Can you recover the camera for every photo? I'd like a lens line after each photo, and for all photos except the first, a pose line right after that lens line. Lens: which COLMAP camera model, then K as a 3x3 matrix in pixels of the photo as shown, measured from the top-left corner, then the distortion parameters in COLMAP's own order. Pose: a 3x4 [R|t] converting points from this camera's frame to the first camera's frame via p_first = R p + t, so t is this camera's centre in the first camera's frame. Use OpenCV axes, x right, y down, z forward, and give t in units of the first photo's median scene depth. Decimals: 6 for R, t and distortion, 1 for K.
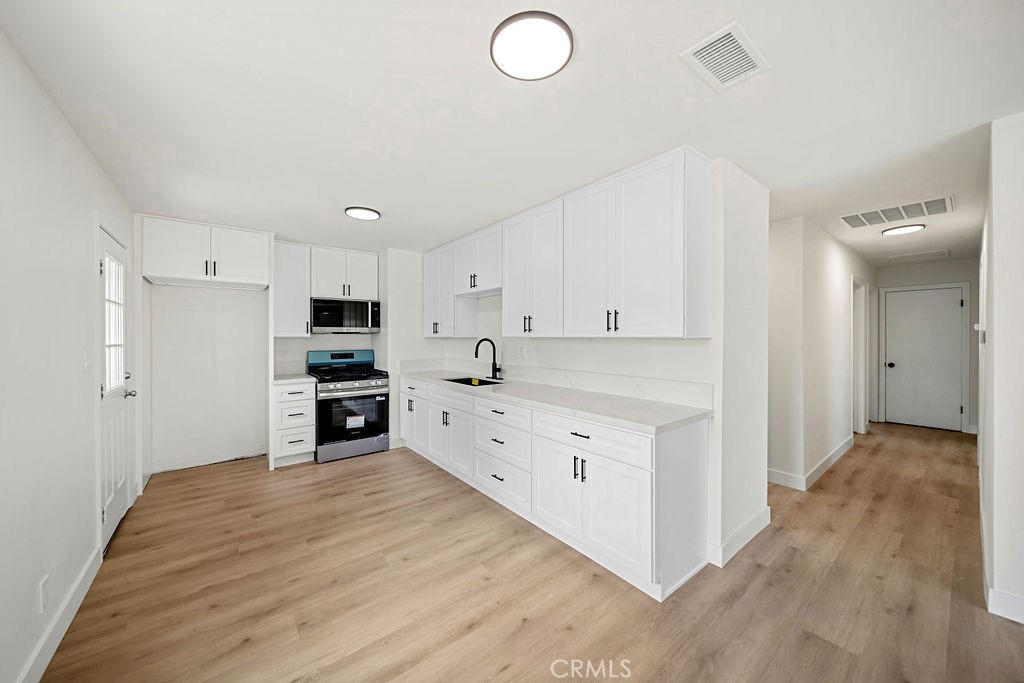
lens RADIAL K [[363.4, 0, 511.1], [0, 363.4, 334.0], [0, 0, 1]] dist [0.001141, 0.000031]
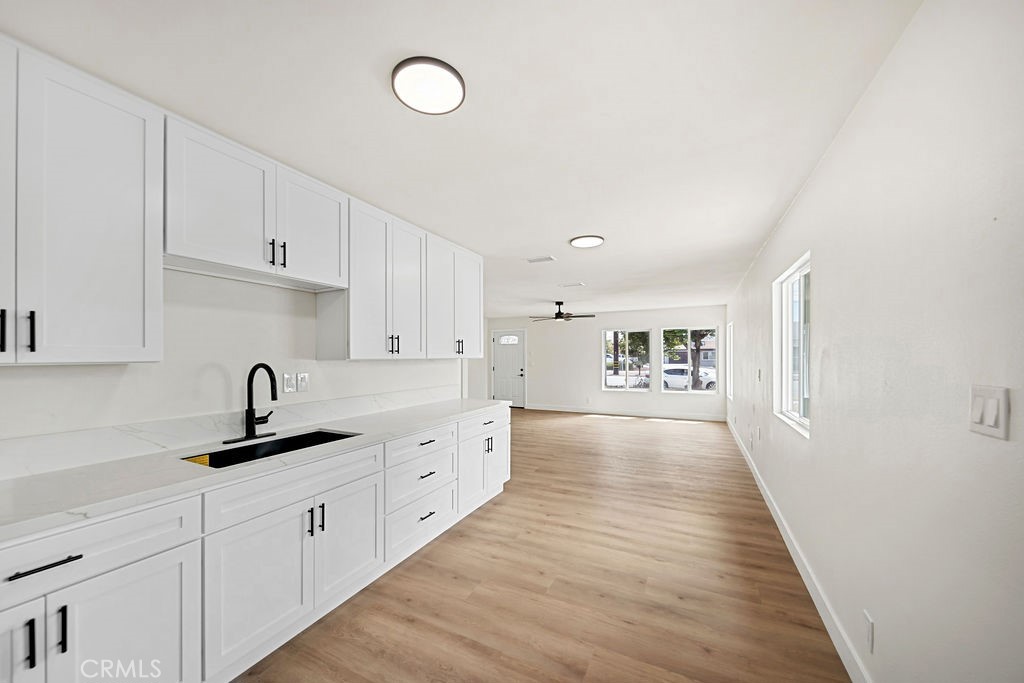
lens RADIAL K [[363.4, 0, 511.6], [0, 363.4, 360.1], [0, 0, 1]] dist [0.001141, 0.000031]
pose [[-0.425281, -0.003725, 0.905054, -1.091100], [0.003383, 0.999978, 0.005705, 0.009144], [-0.905055, 0.005488, -0.425259, 1.393339]]
